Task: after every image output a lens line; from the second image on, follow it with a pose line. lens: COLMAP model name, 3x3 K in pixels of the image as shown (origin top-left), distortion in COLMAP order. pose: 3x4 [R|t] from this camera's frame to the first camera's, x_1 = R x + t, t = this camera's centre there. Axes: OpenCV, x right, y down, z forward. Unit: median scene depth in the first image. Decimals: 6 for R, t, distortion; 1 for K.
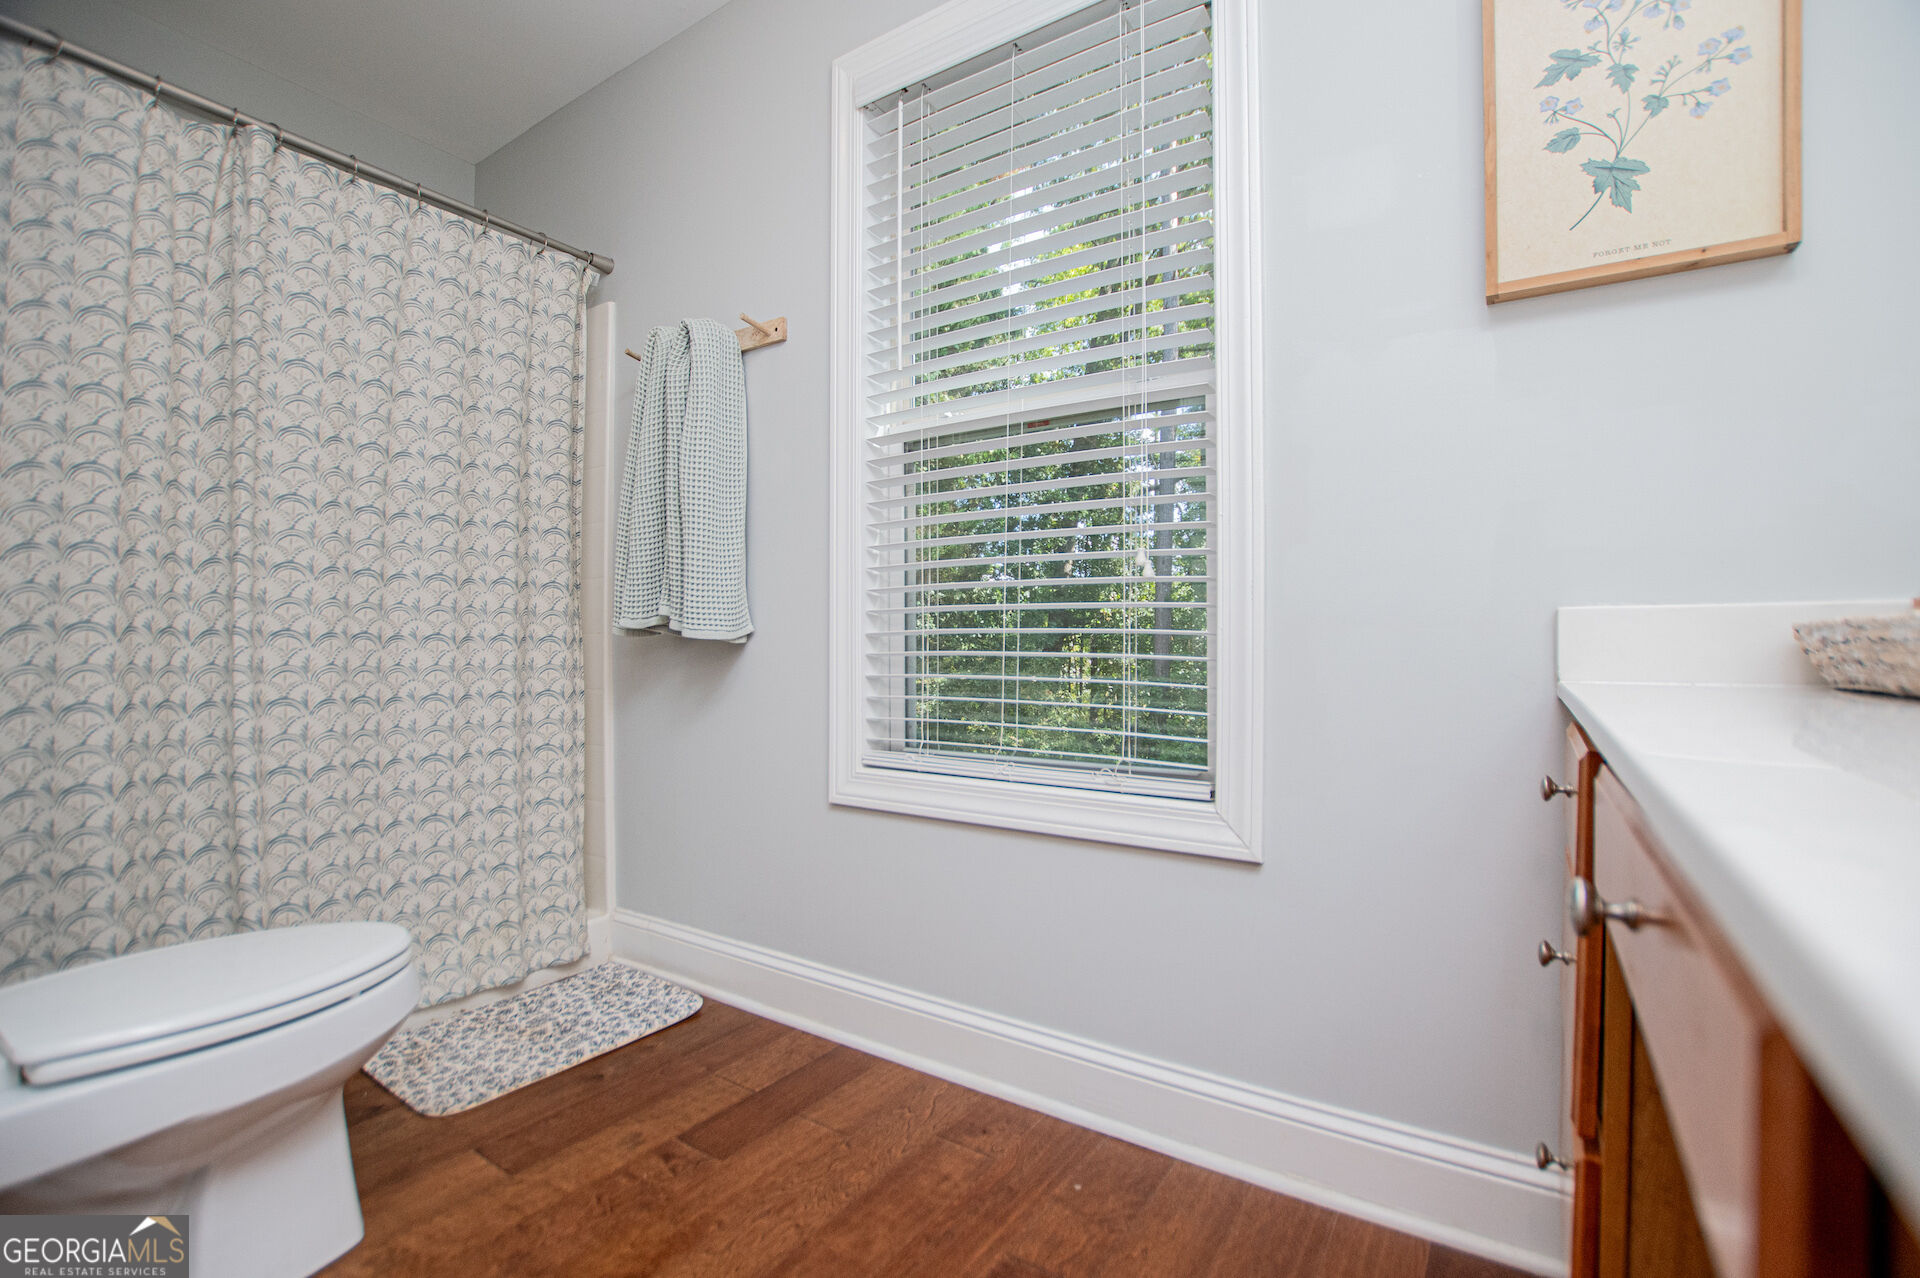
lens RADIAL K [[848.5, 0, 960.0], [0, 848.5, 639.0], [0, 0, 1]] dist [-0.022439, 0.000115]
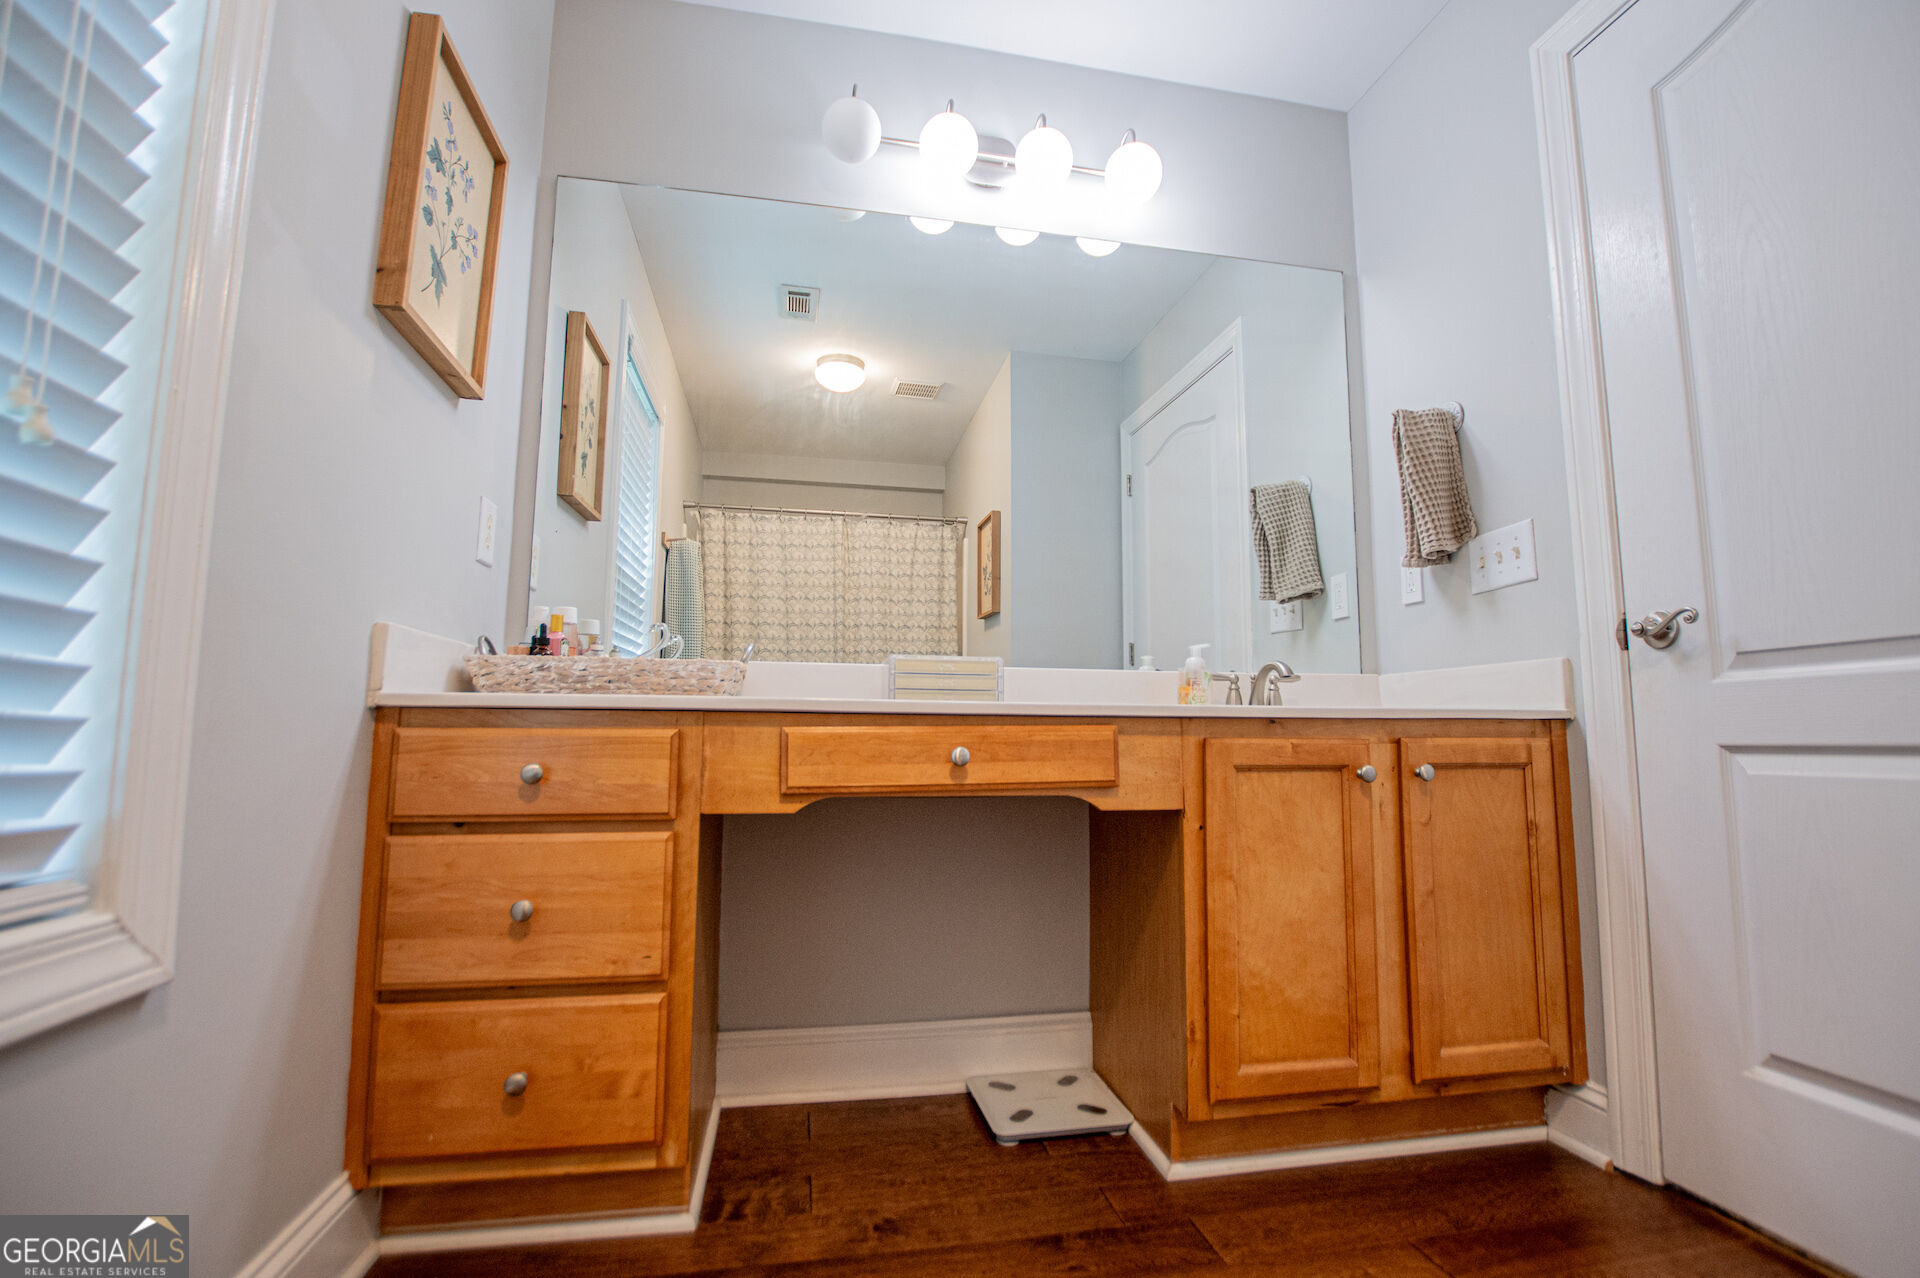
lens RADIAL K [[876.4, 0, 960.0], [0, 876.4, 639.0], [0, 0, 1]] dist [-0.018707, -0.000001]
pose [[-0.691640, 0.072983, 0.718545, -0.582245], [-0.015520, 0.993150, -0.115814, 0.097643], [-0.722076, -0.091253, -0.685769, 1.232307]]
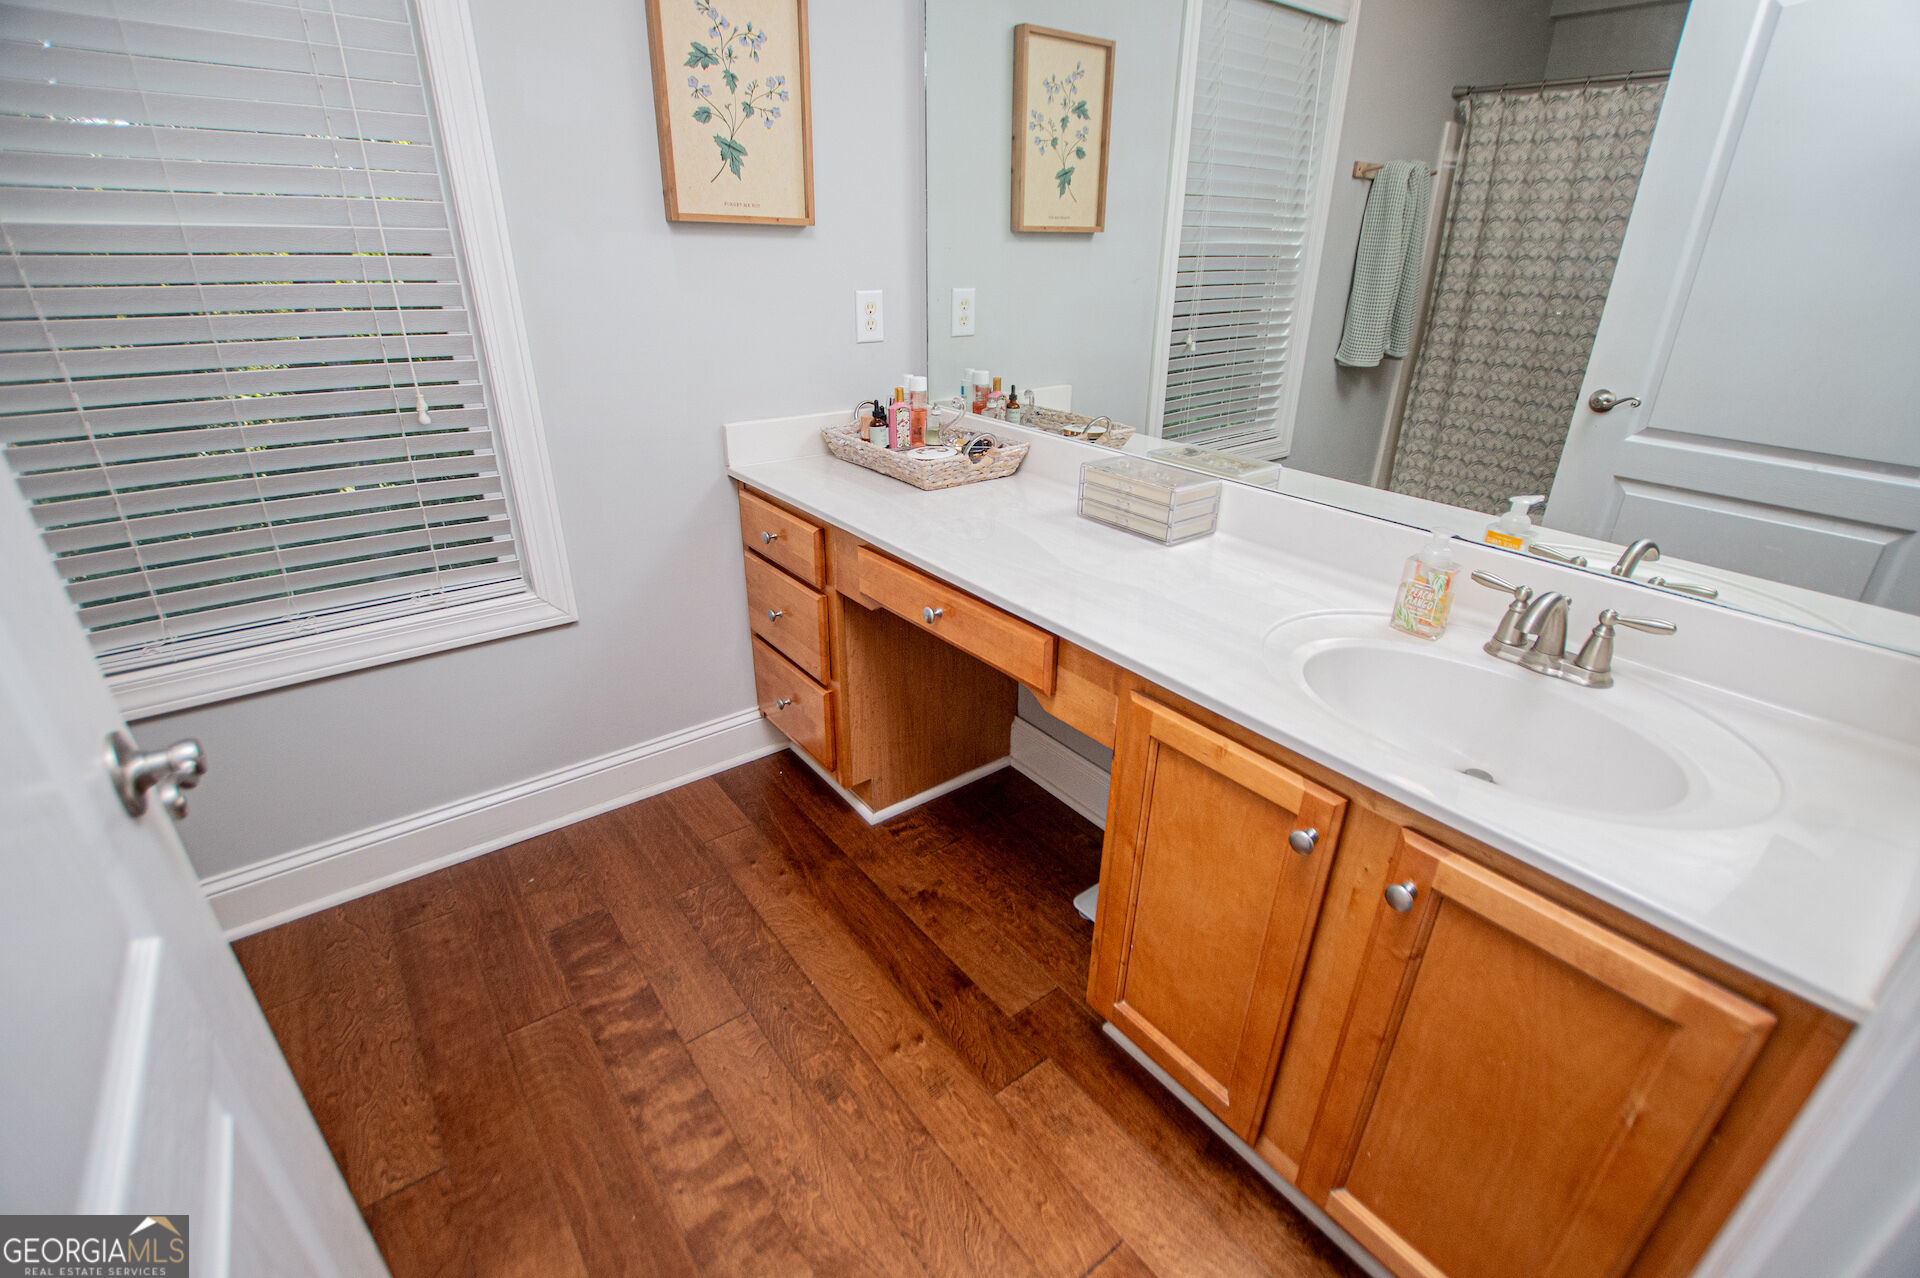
lens RADIAL K [[840.3, 0, 960.0], [0, 840.3, 639.0], [0, 0, 1]] dist [-0.044579, 0.011615]
pose [[0.330569, -0.393119, 0.858011, -0.777805], [-0.022455, 0.905586, 0.423568, -0.381096], [-0.943515, -0.159285, 0.290531, -0.026259]]
